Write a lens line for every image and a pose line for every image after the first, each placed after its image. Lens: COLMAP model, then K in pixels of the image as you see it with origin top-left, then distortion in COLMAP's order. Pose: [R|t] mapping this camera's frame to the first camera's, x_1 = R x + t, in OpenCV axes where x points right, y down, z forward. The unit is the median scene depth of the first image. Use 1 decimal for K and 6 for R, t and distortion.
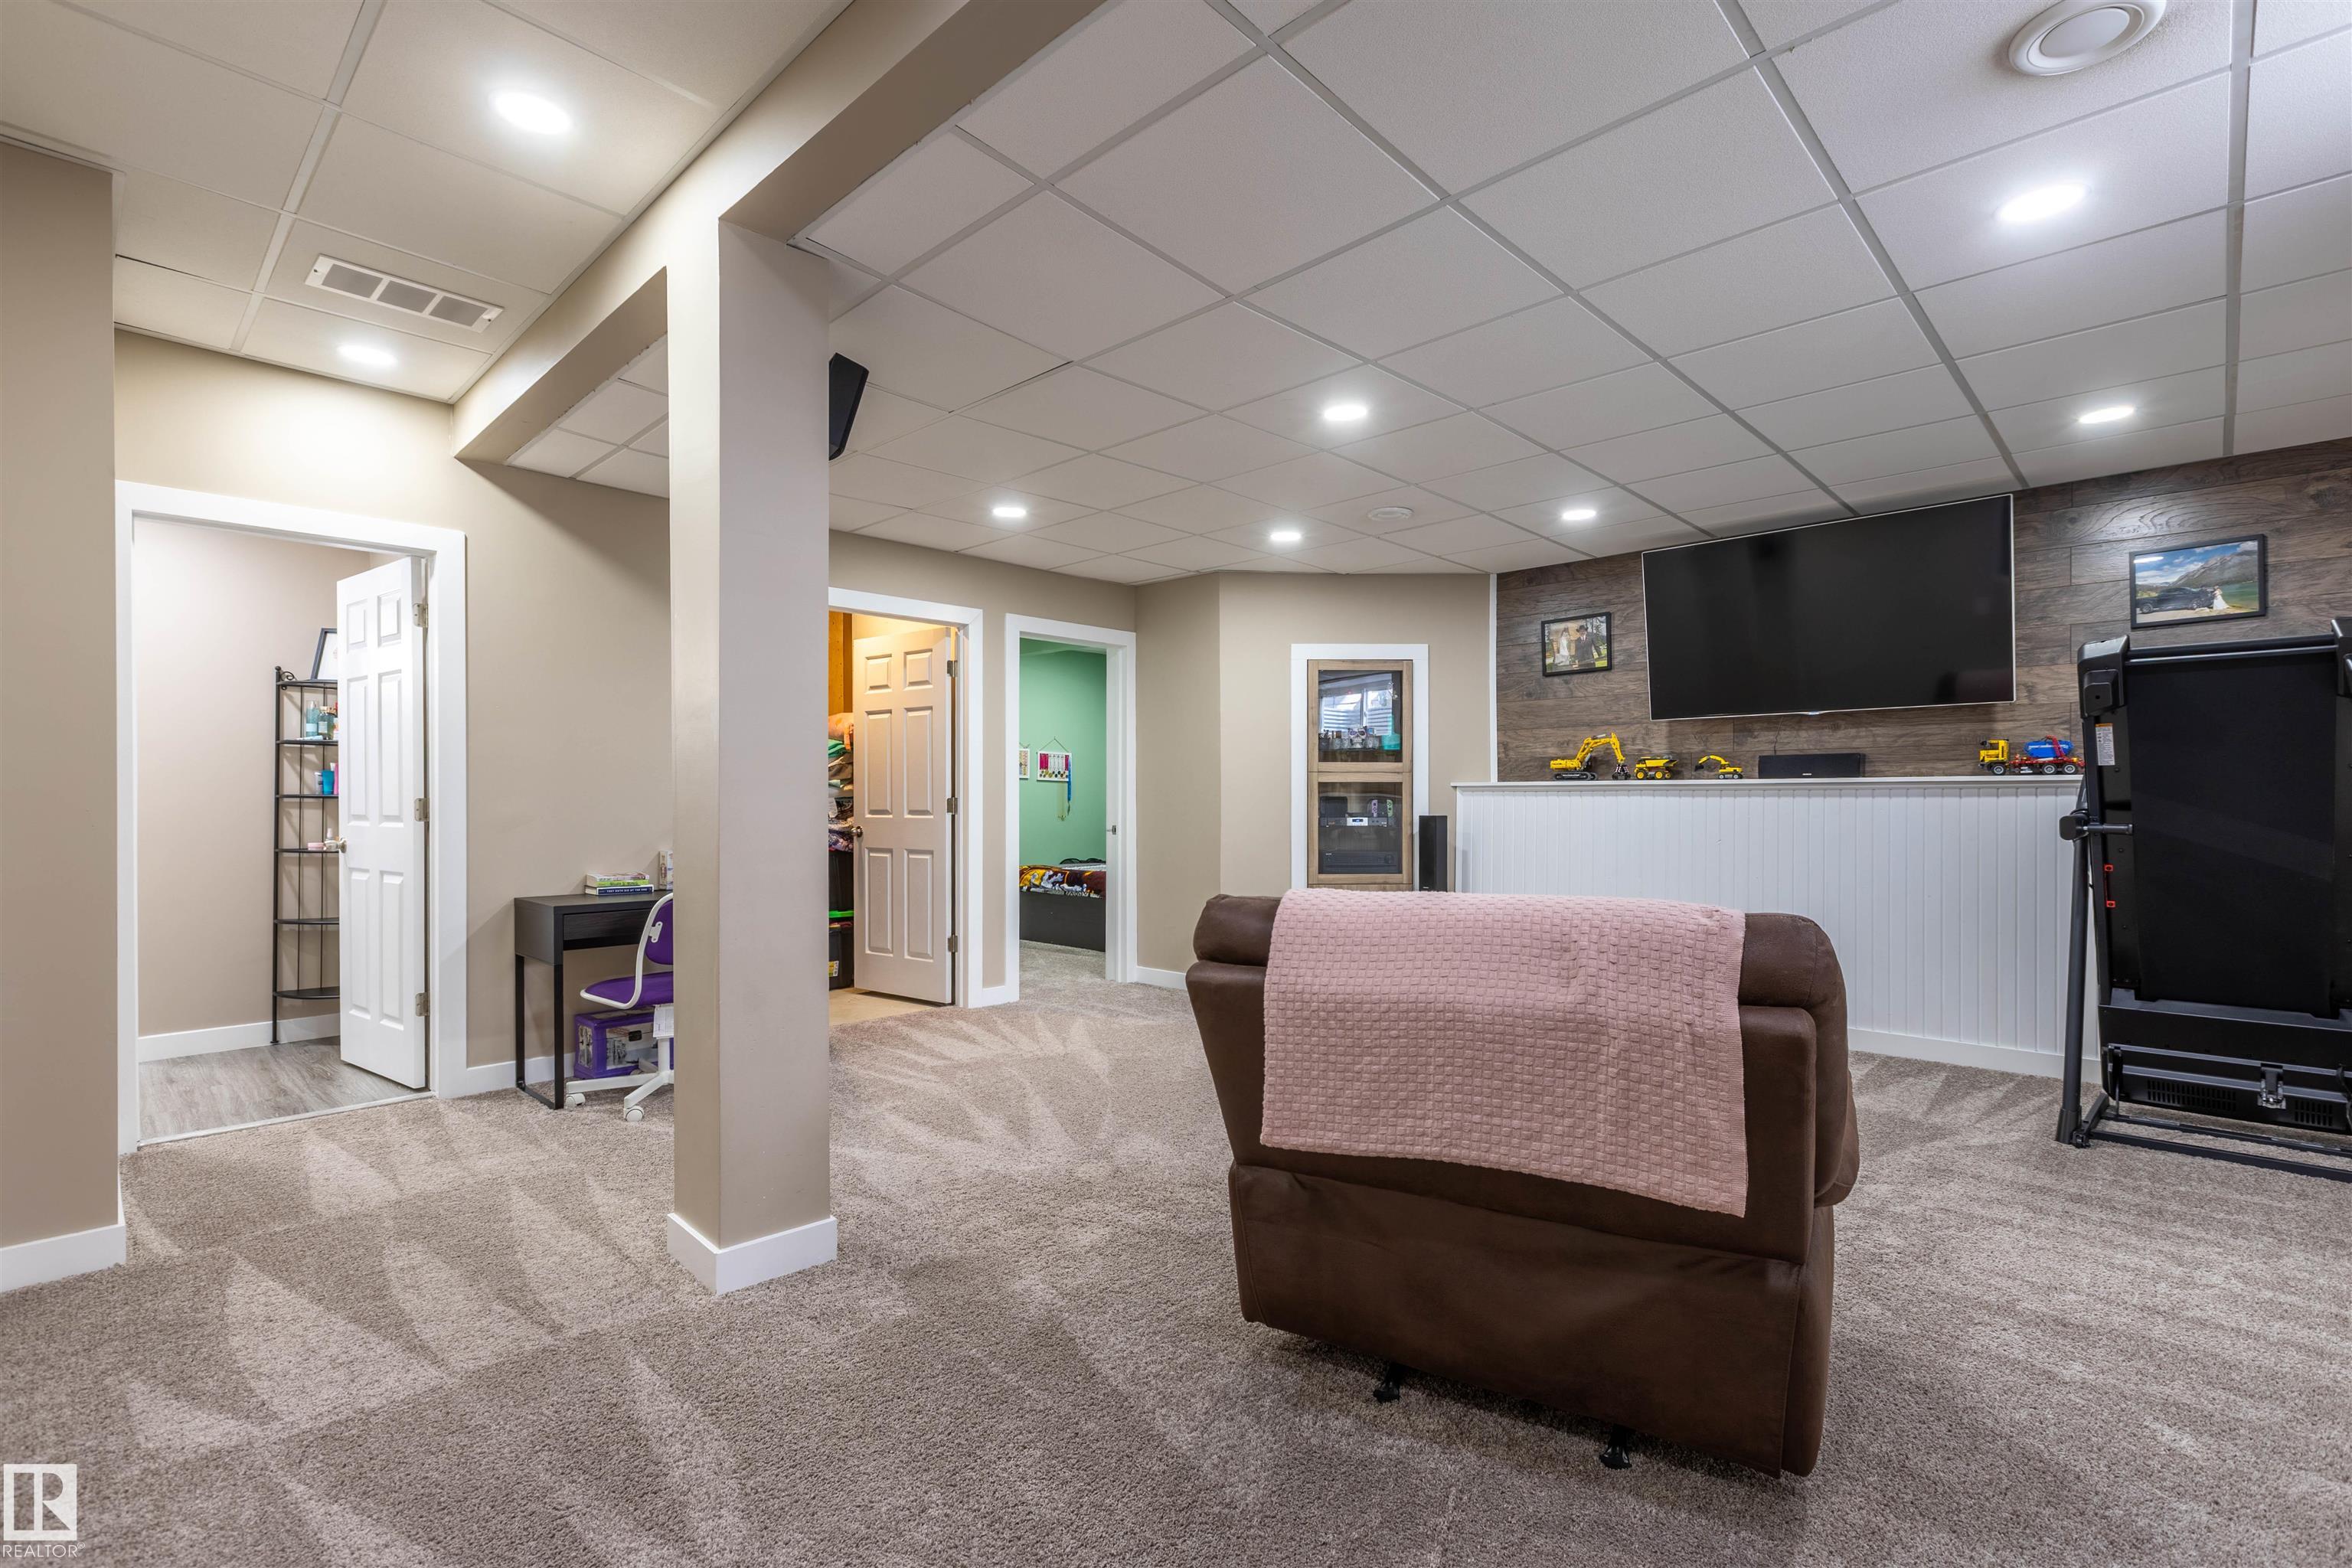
lens RADIAL K [[1069.0, 0, 1167.6], [0, 1069.0, 786.9], [0, 0, 1]] dist [0.006784, -0.003208]
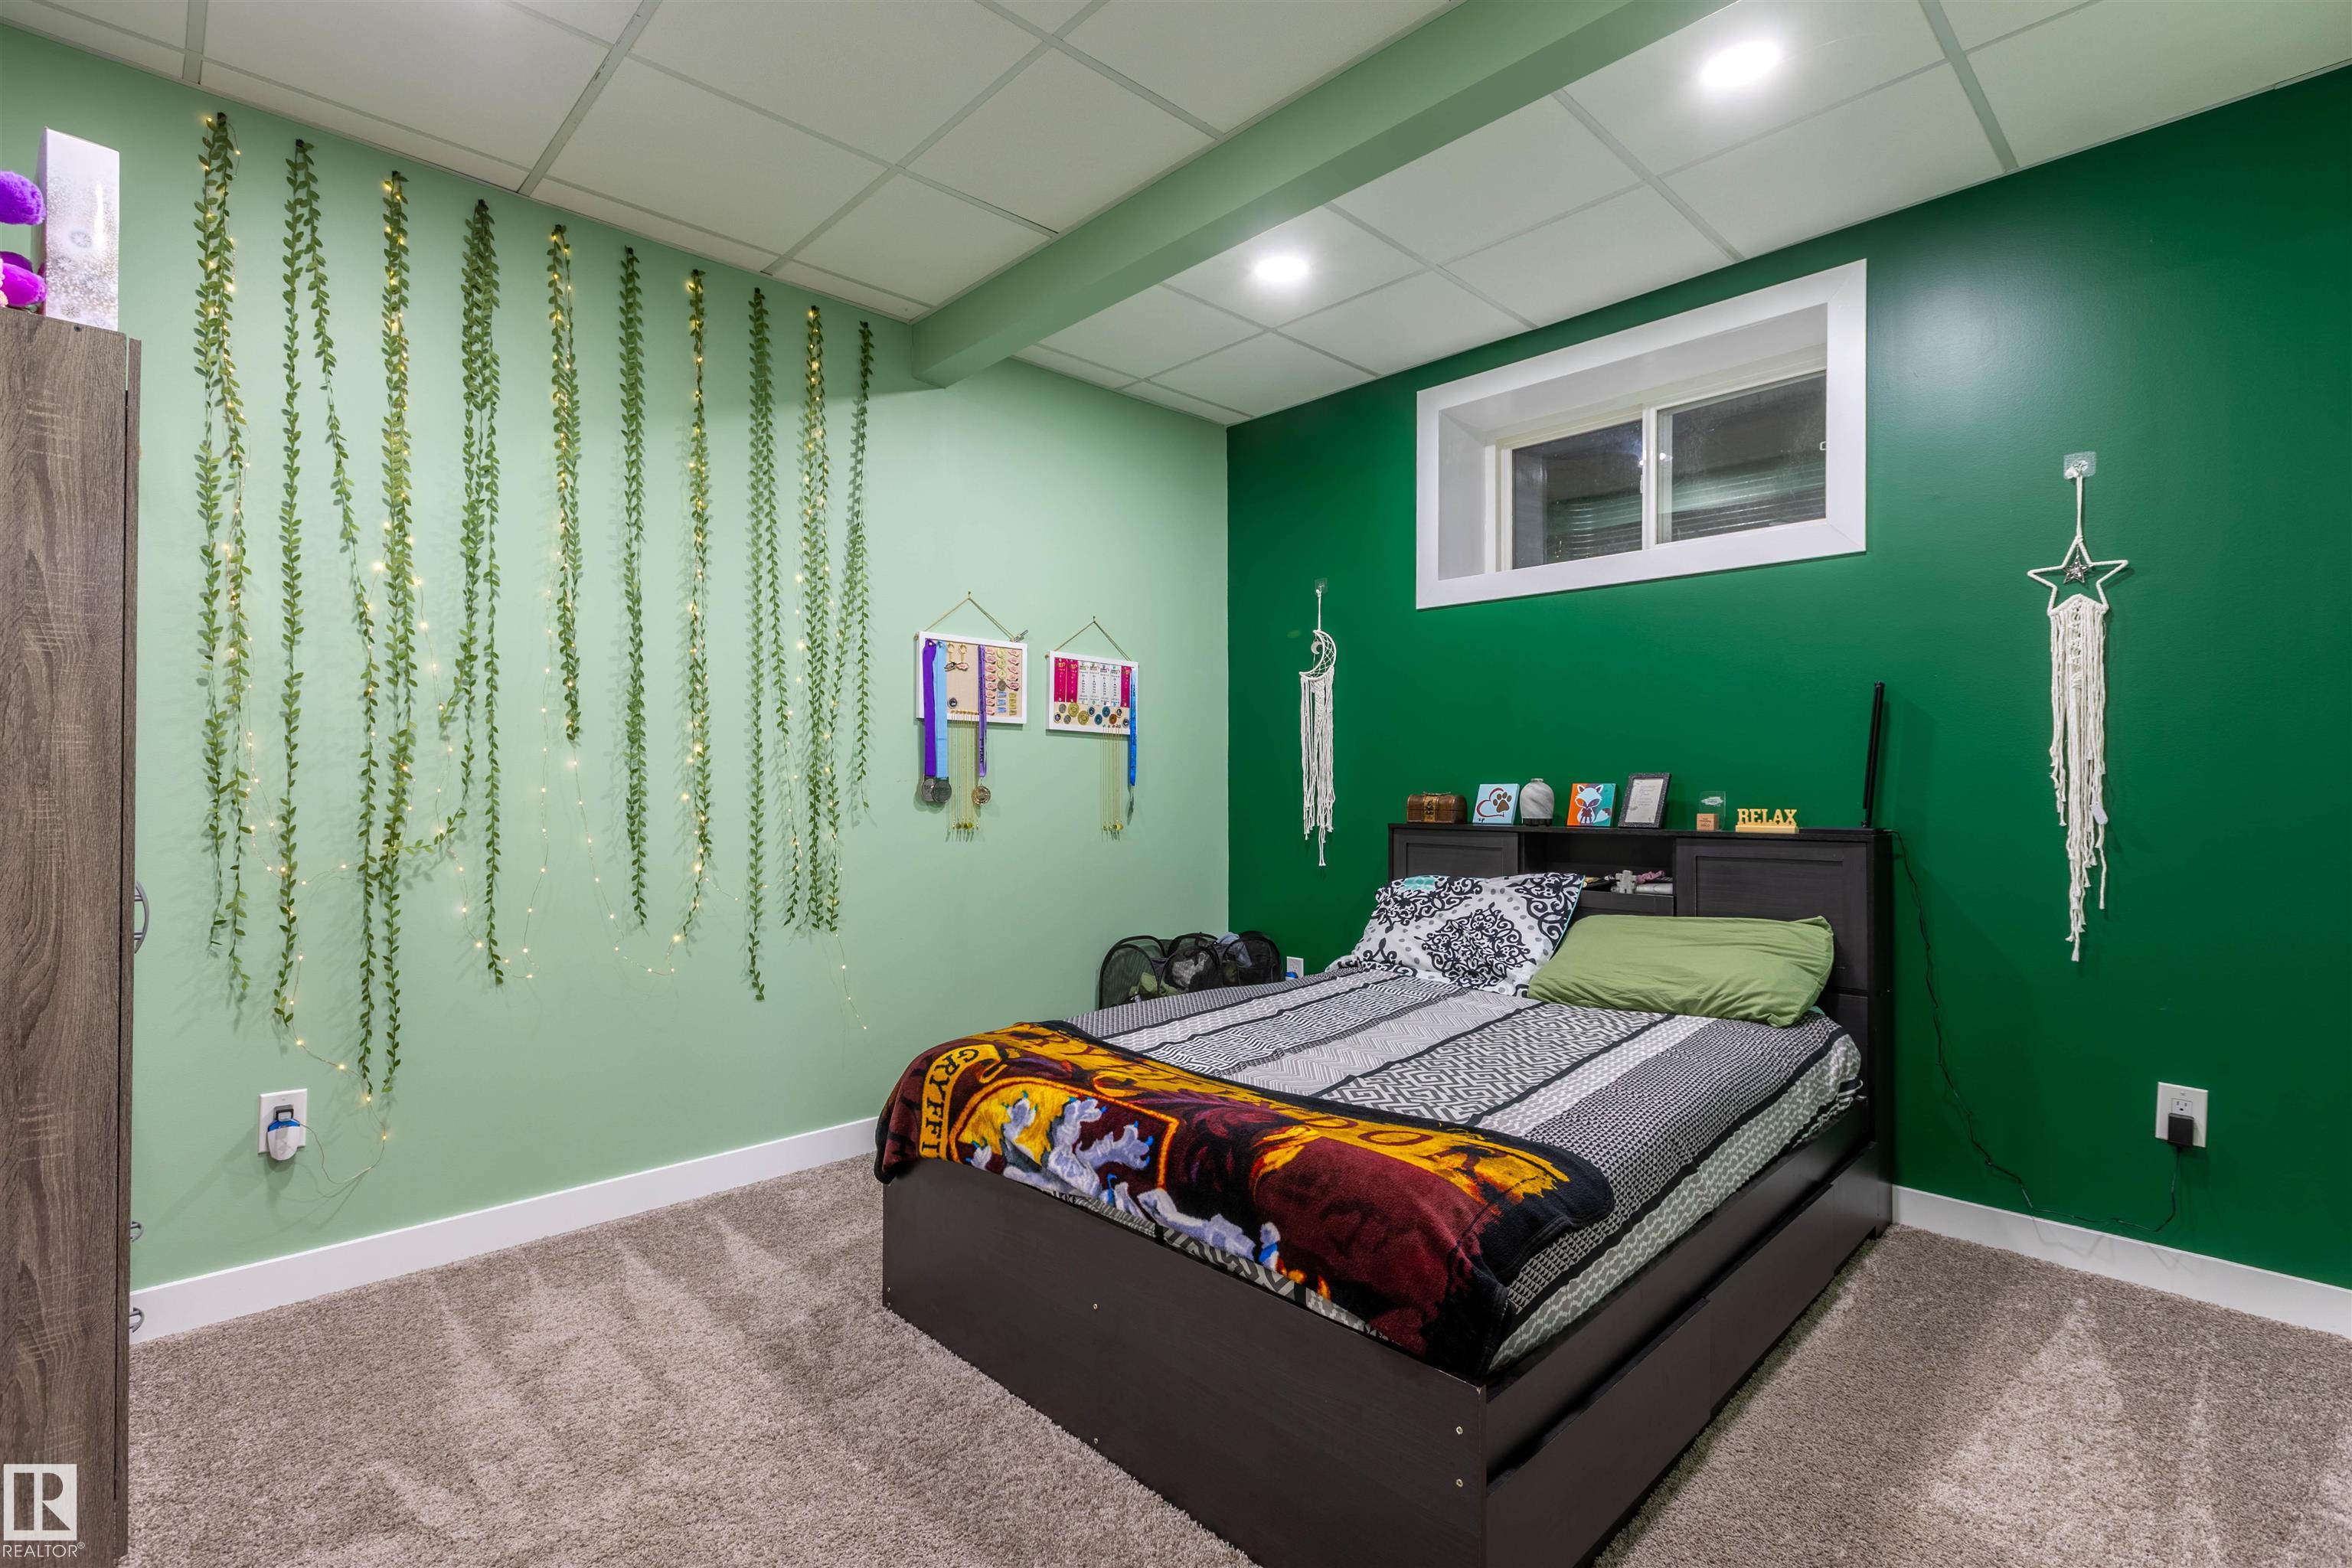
lens RADIAL K [[1069.0, 0, 1176.9], [0, 1069.0, 777.4], [0, 0, 1]] dist [0.006784, -0.003208]
pose [[0.999776, -0.007855, -0.019648, -0.069637], [0.008087, 0.999898, 0.011770, 0.005782], [0.019553, -0.011926, 0.999738, 0.625125]]
